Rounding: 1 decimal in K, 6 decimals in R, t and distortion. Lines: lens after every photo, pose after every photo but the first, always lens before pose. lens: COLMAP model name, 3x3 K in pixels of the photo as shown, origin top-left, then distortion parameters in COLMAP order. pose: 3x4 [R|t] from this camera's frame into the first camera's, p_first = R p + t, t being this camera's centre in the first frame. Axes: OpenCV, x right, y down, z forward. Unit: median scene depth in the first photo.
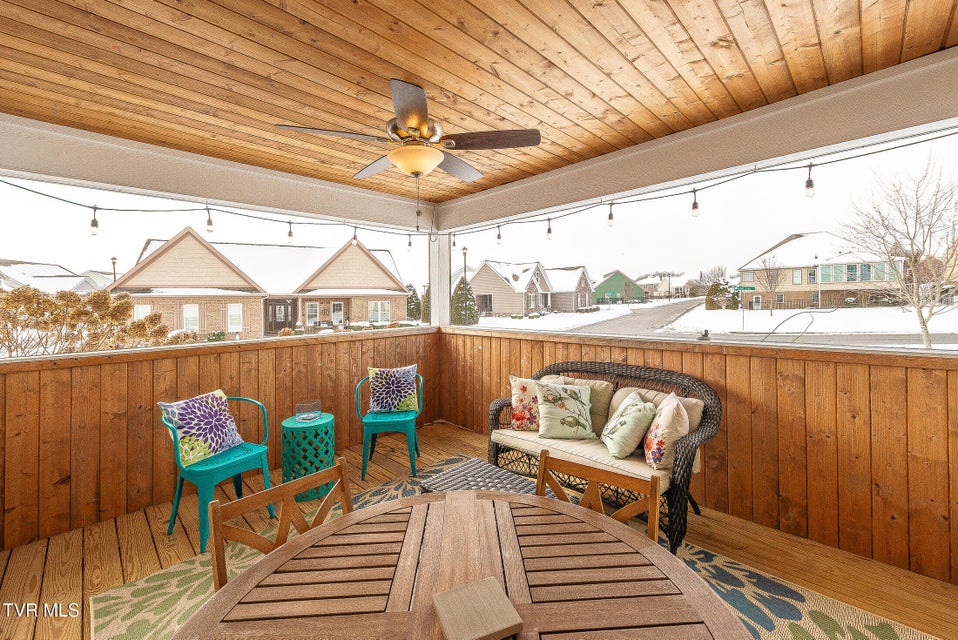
lens RADIAL K [[394.2, 0, 496.6], [0, 394.2, 300.2], [0, 0, 1]] dist [-0.000482, -0.000182]
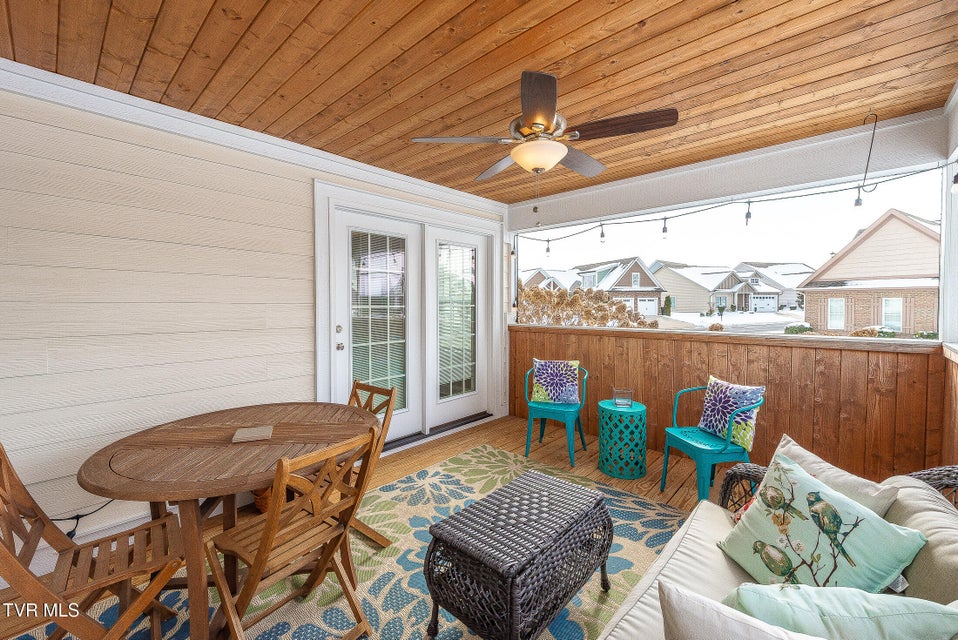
lens RADIAL K [[382.0, 0, 473.2], [0, 382.0, 308.8], [0, 0, 1]] dist [0.001623, 0.000018]
pose [[0.005381, 0.034609, -0.999386, 0.496815], [0.005647, 0.999384, 0.034639, 0.000296], [0.999970, -0.005830, 0.005182, 0.522827]]
